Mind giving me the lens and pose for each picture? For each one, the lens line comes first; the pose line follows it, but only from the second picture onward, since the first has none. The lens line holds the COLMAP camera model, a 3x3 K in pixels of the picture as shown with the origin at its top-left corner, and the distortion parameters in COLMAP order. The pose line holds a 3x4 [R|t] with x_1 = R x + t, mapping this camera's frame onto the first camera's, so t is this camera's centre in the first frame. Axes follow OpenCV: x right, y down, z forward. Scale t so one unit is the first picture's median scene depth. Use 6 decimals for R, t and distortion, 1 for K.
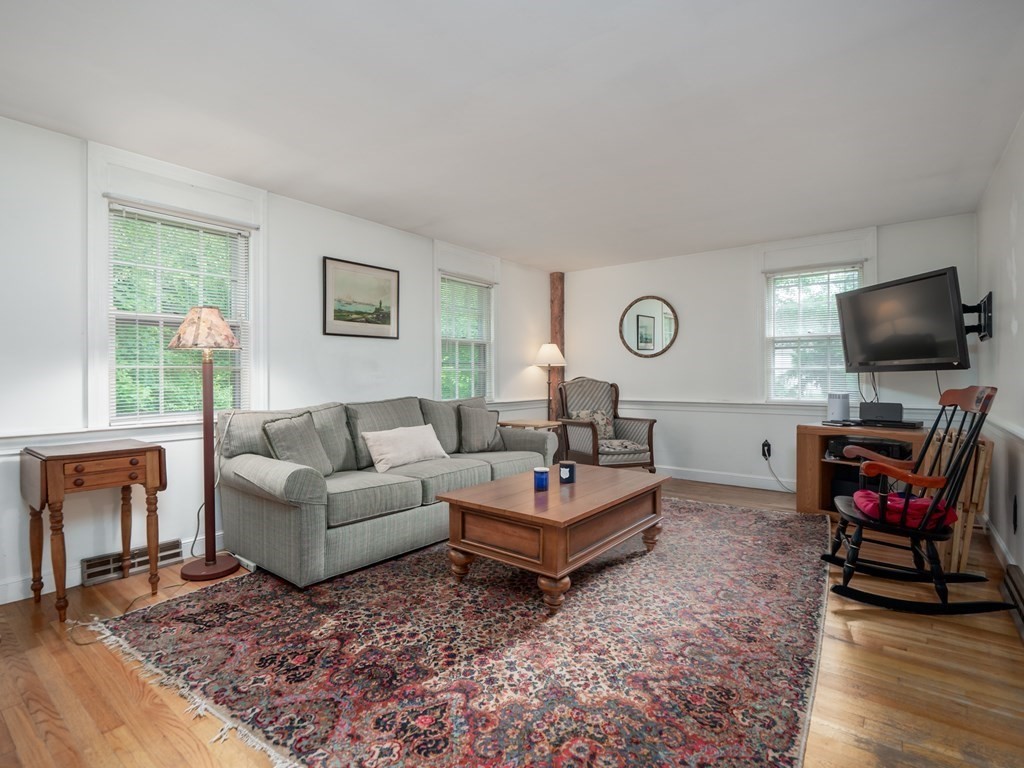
lens RADIAL K [[530.7, 0, 511.6], [0, 530.7, 381.6], [0, 0, 1]] dist [-0.000879, -0.000215]
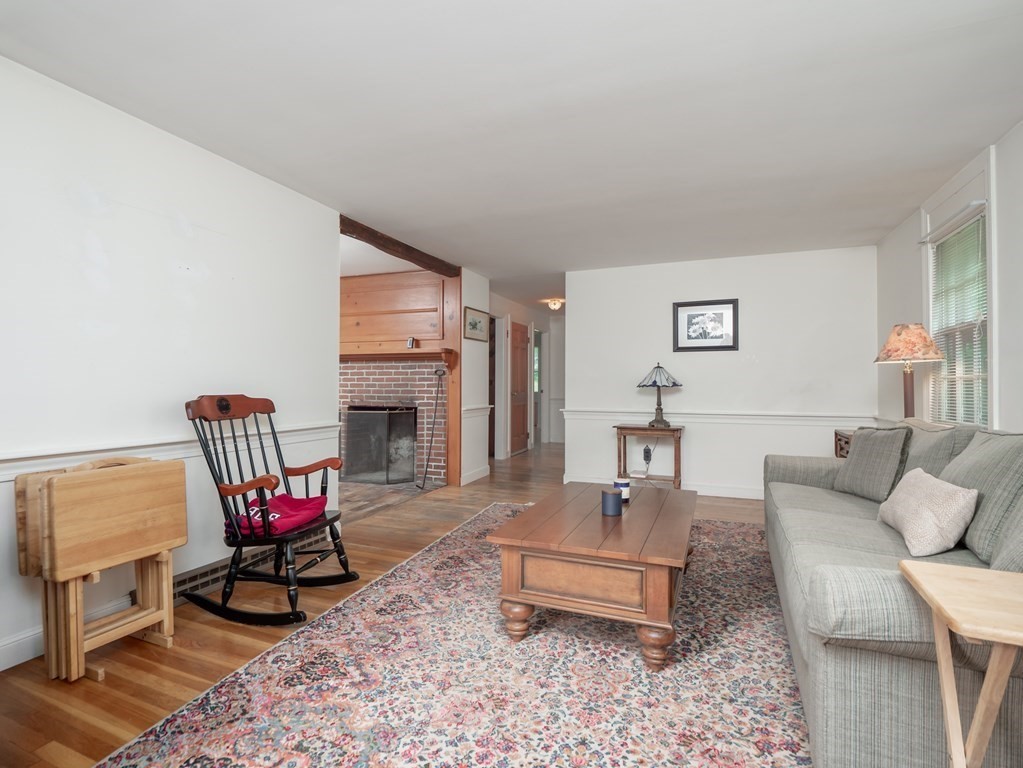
lens RADIAL K [[508.2, 0, 509.6], [0, 508.2, 385.7], [0, 0, 1]] dist [-0.002239, -0.000303]
pose [[-0.966045, -0.002110, -0.258365, 0.528302], [-0.005703, 0.999897, 0.013158, -0.024510], [0.258311, 0.014185, -0.965958, 1.947163]]
